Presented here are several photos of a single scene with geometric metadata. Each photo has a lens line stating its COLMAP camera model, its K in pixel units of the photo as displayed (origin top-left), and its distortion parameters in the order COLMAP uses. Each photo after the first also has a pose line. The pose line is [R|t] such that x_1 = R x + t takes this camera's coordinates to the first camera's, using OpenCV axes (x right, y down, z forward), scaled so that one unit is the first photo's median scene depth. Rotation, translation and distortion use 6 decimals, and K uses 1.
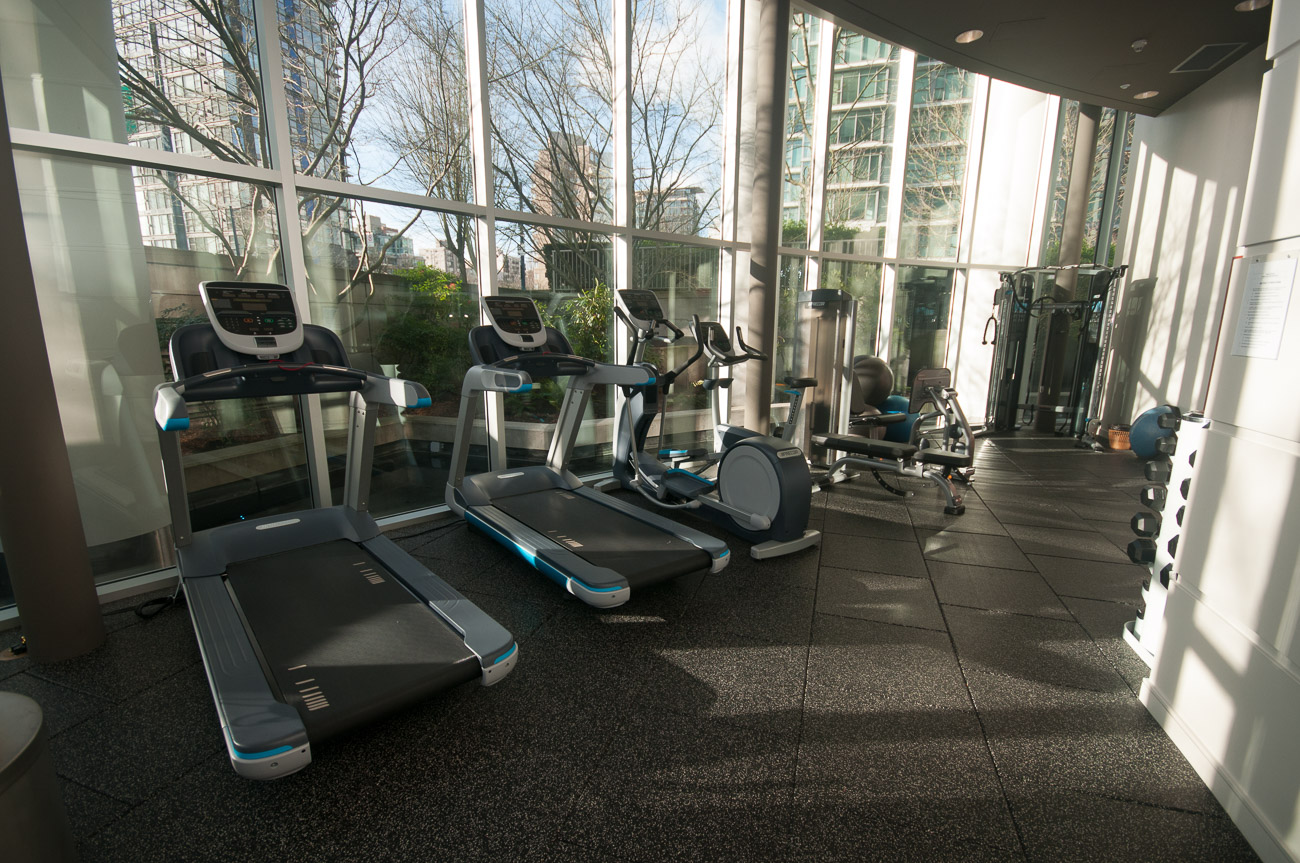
lens RADIAL K [[565.3, 0, 644.4], [0, 565.3, 434.2], [0, 0, 1]] dist [0.003360, -0.009442]
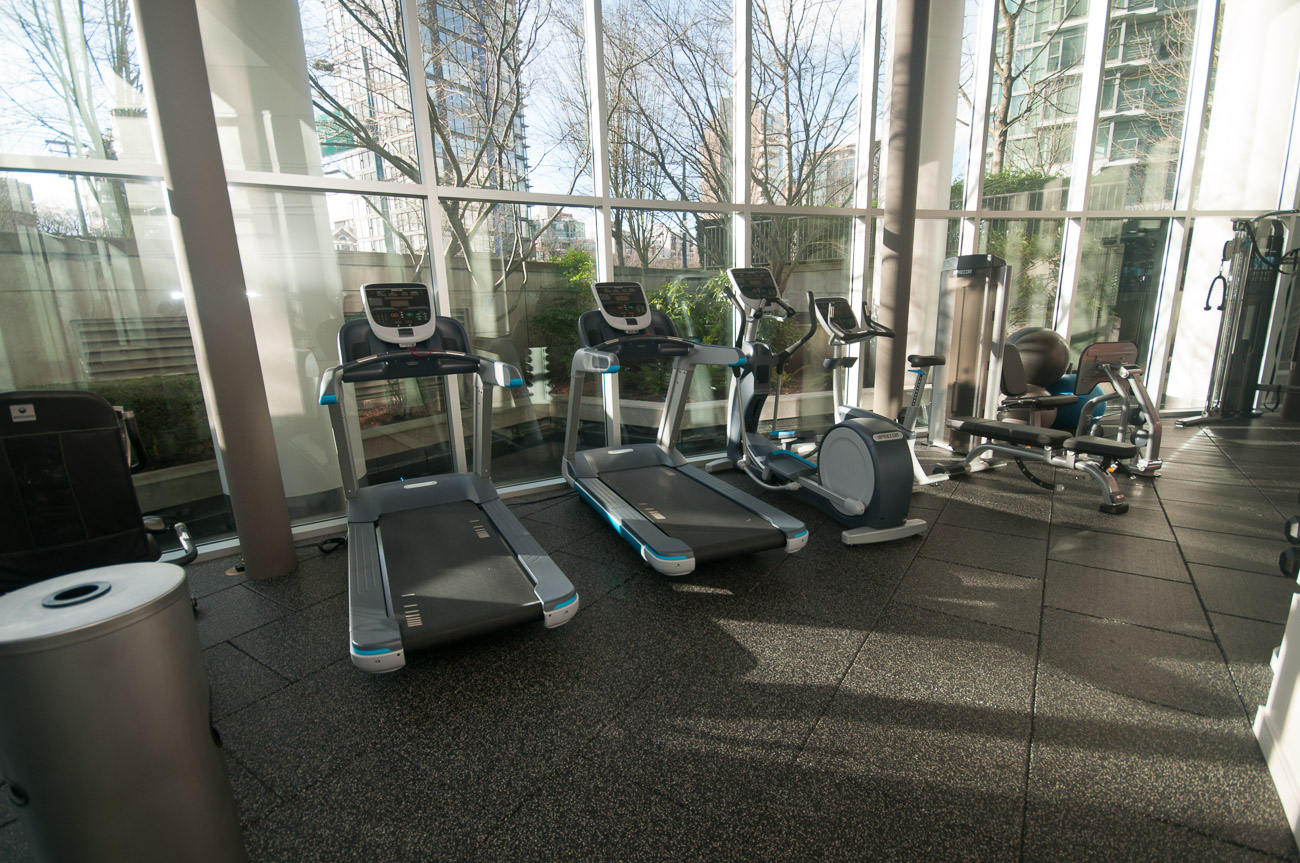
lens RADIAL K [[590.1, 0, 650.0], [0, 590.1, 431.5], [0, 0, 1]] dist [0.000932, -0.010154]
pose [[0.961189, 0.021745, -0.275034, 0.167644], [-0.014481, 0.999491, 0.028415, 0.004071], [0.275512, -0.023330, 0.961015, -0.066145]]
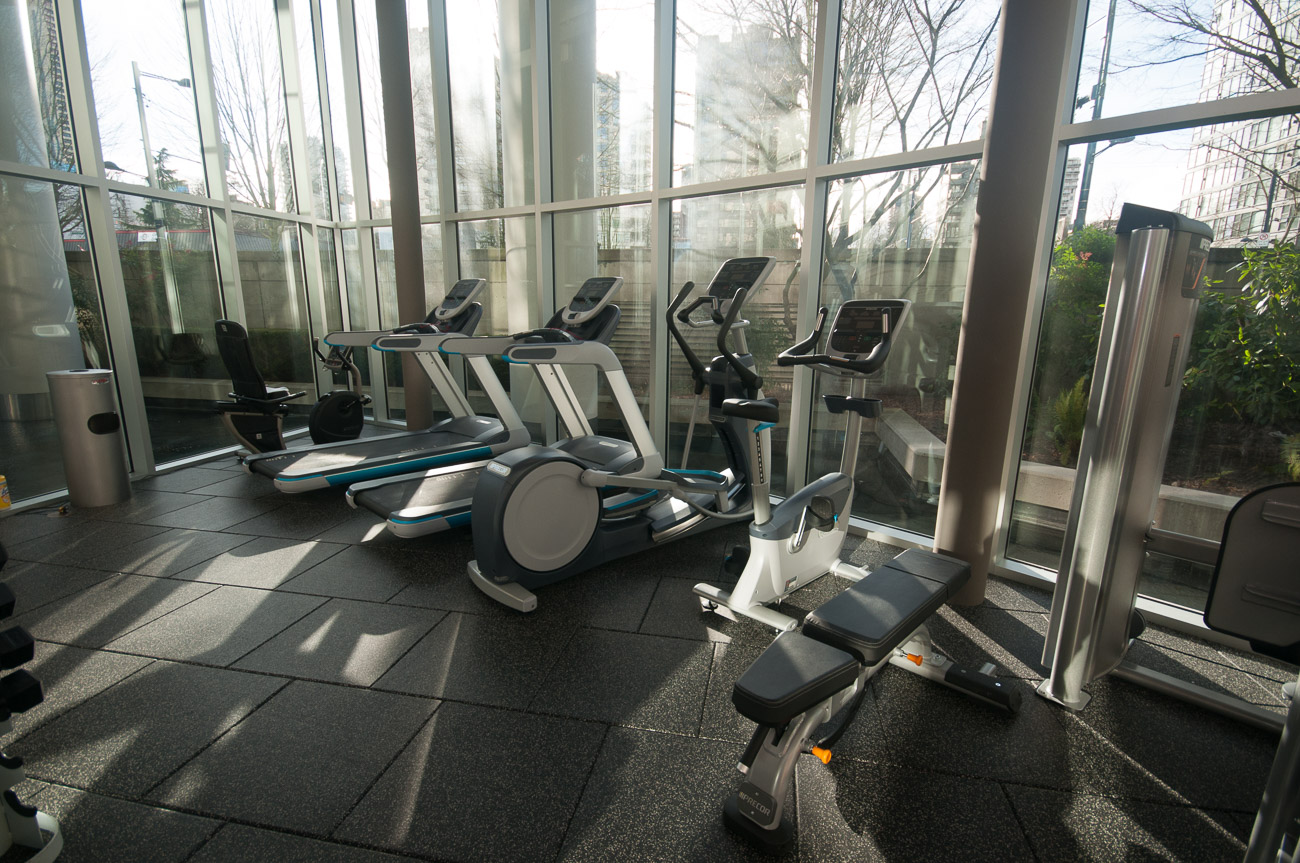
lens RADIAL K [[590.1, 0, 650.0], [0, 590.1, 431.5], [0, 0, 1]] dist [0.000932, -0.010154]
pose [[0.158921, 0.210014, -0.964696, 1.235980], [-0.201030, 0.963527, 0.176643, -0.235548], [0.966608, 0.165860, 0.195344, 1.210931]]
